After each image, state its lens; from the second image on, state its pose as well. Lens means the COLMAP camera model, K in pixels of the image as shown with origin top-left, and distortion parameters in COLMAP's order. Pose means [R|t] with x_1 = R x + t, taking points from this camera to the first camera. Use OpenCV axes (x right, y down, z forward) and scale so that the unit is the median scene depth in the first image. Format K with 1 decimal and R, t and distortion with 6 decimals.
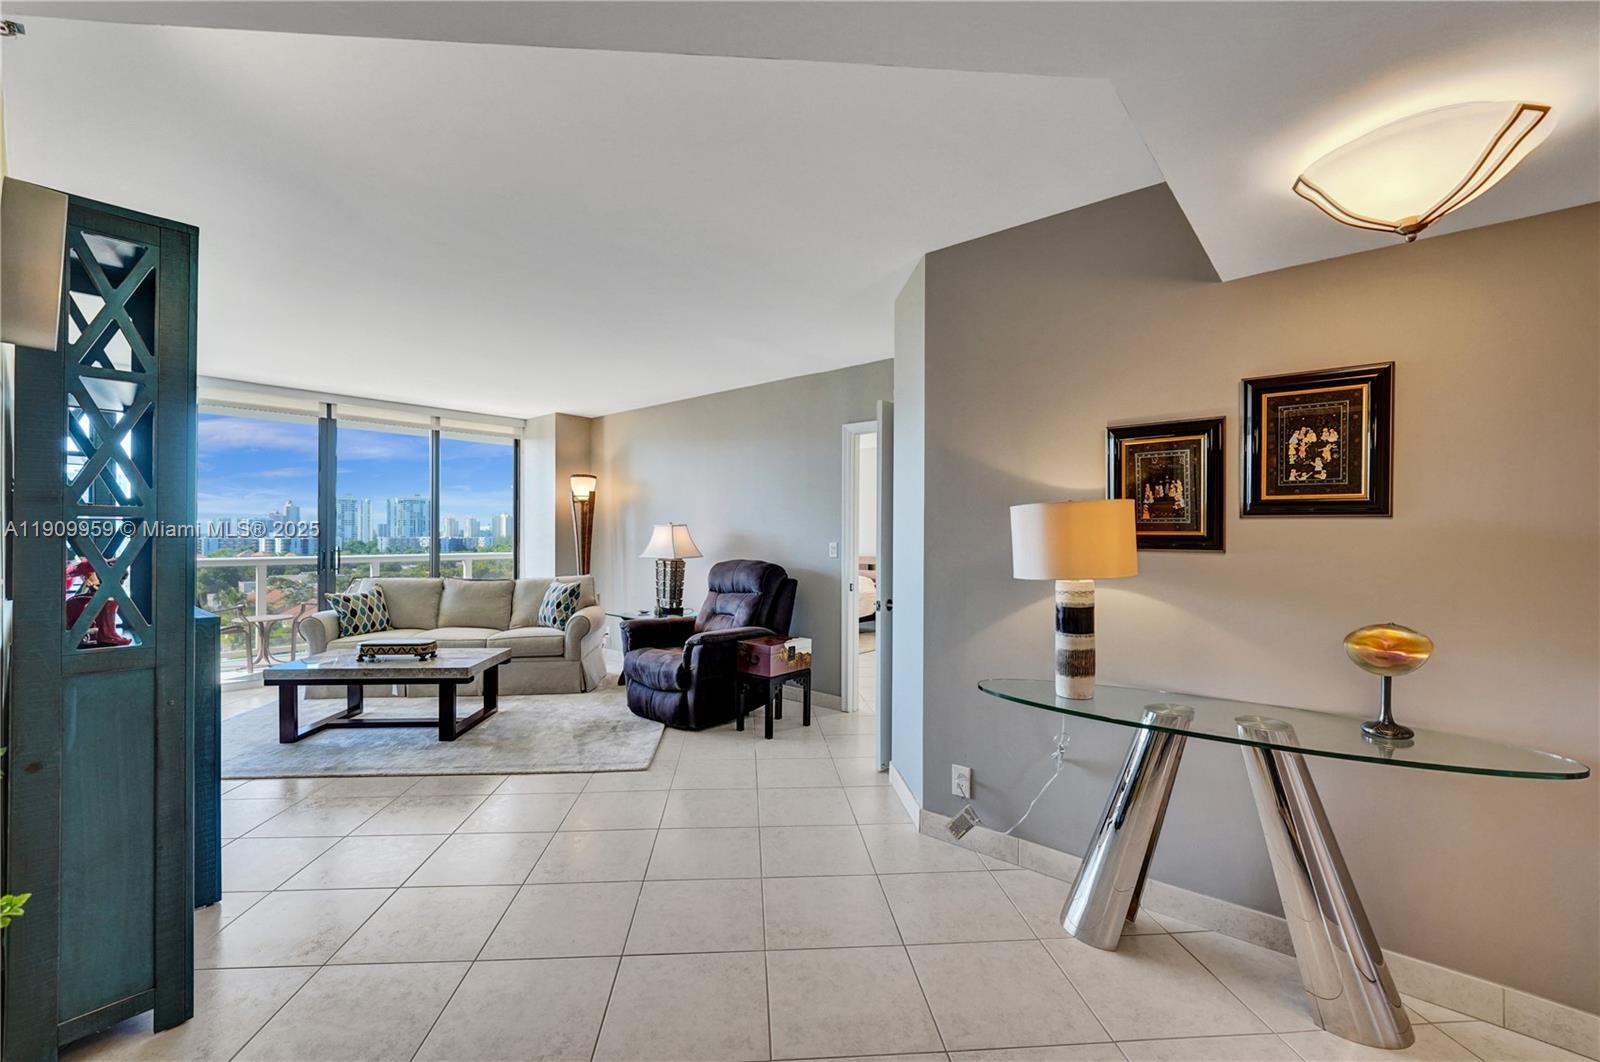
lens RADIAL K [[673.6, 0, 792.6], [0, 673.6, 534.2], [0, 0, 1]] dist [-0.002602, -0.000256]
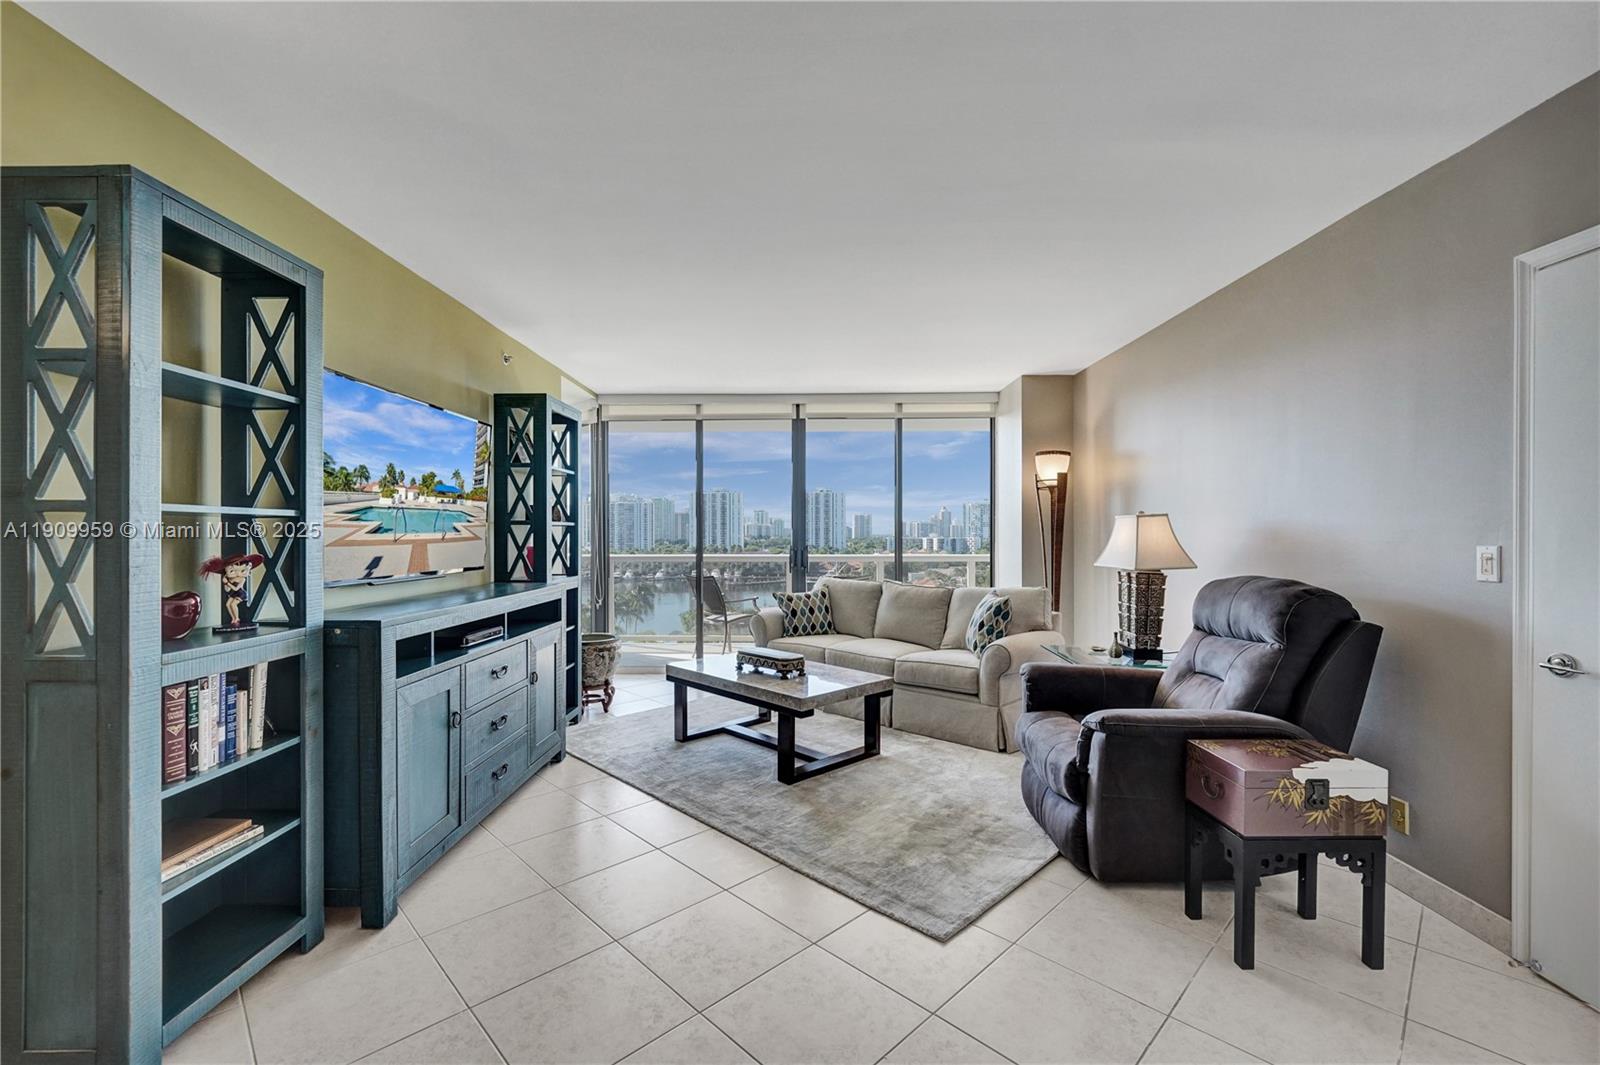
lens RADIAL K [[679.3, 0, 784.4], [0, 679.3, 535.0], [0, 0, 1]] dist [-0.002403, -0.000438]
pose [[0.640483, -0.002601, -0.767968, 0.092545], [0.003671, 0.999993, -0.000325, 0.003551], [0.767964, -0.002611, 0.640488, 0.350495]]
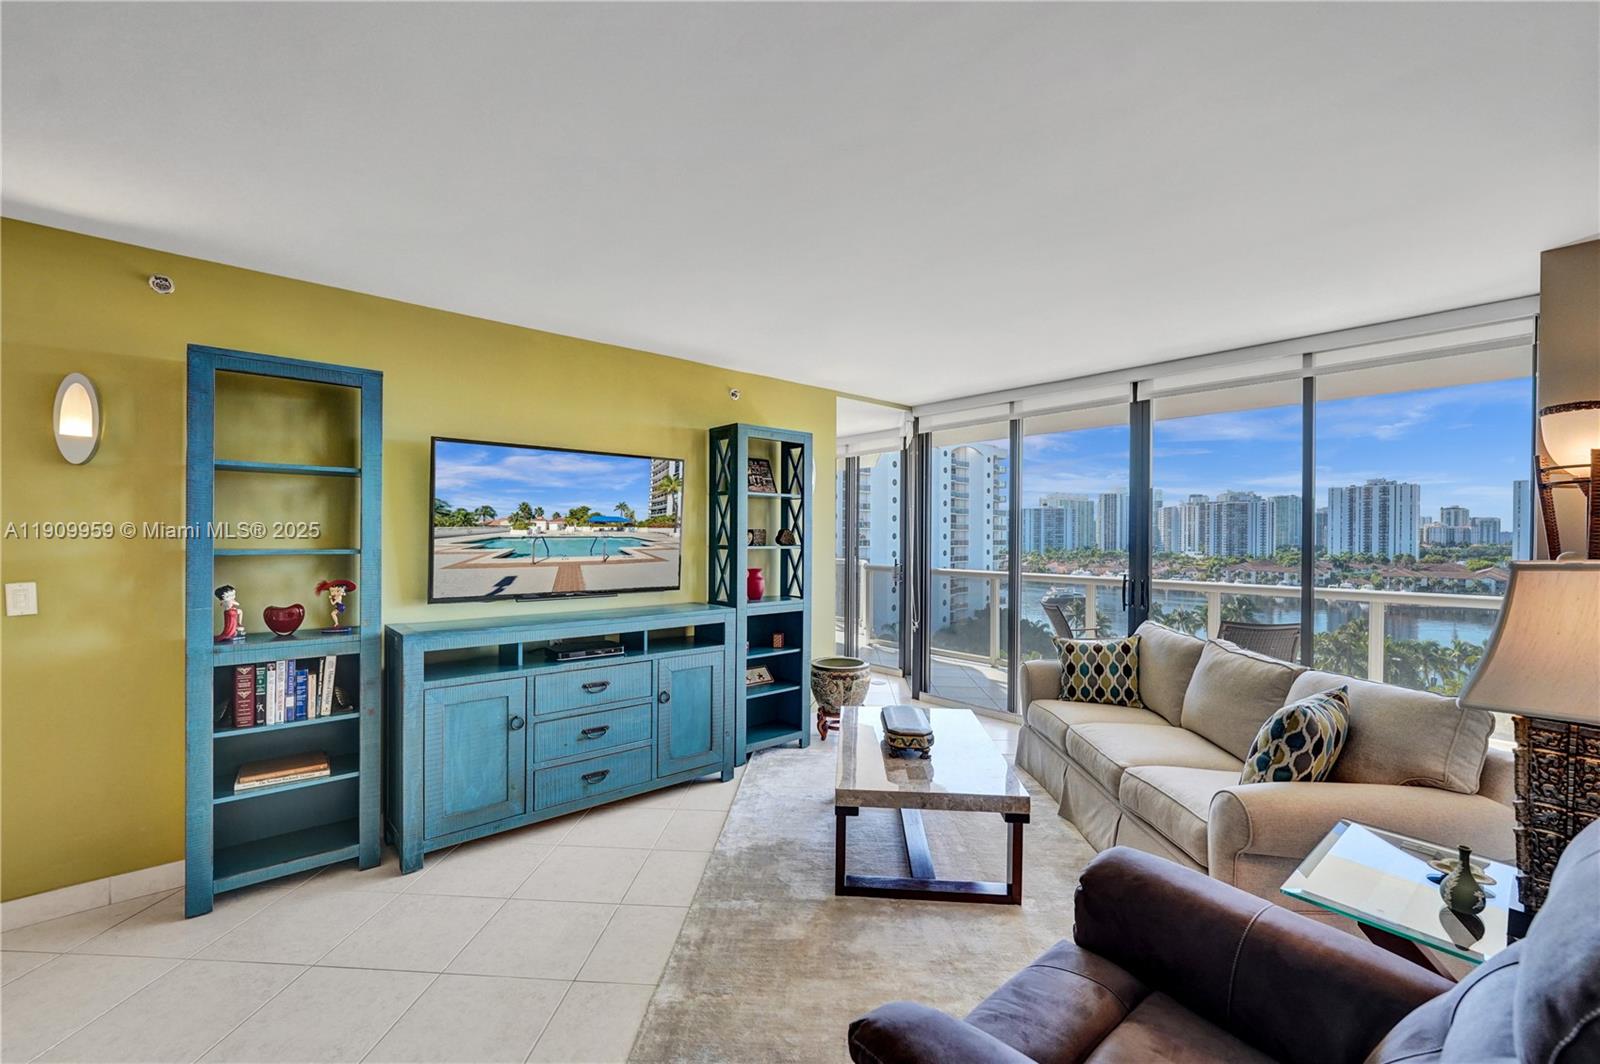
lens RADIAL K [[662.4, 0, 795.4], [0, 662.4, 535.2], [0, 0, 1]] dist [-0.008435, 0.000594]
pose [[-0.127990, -0.003154, -0.991770, 0.083572], [-0.007592, 0.999969, -0.002201, -0.021667], [0.991746, 0.007248, -0.128010, 0.778330]]
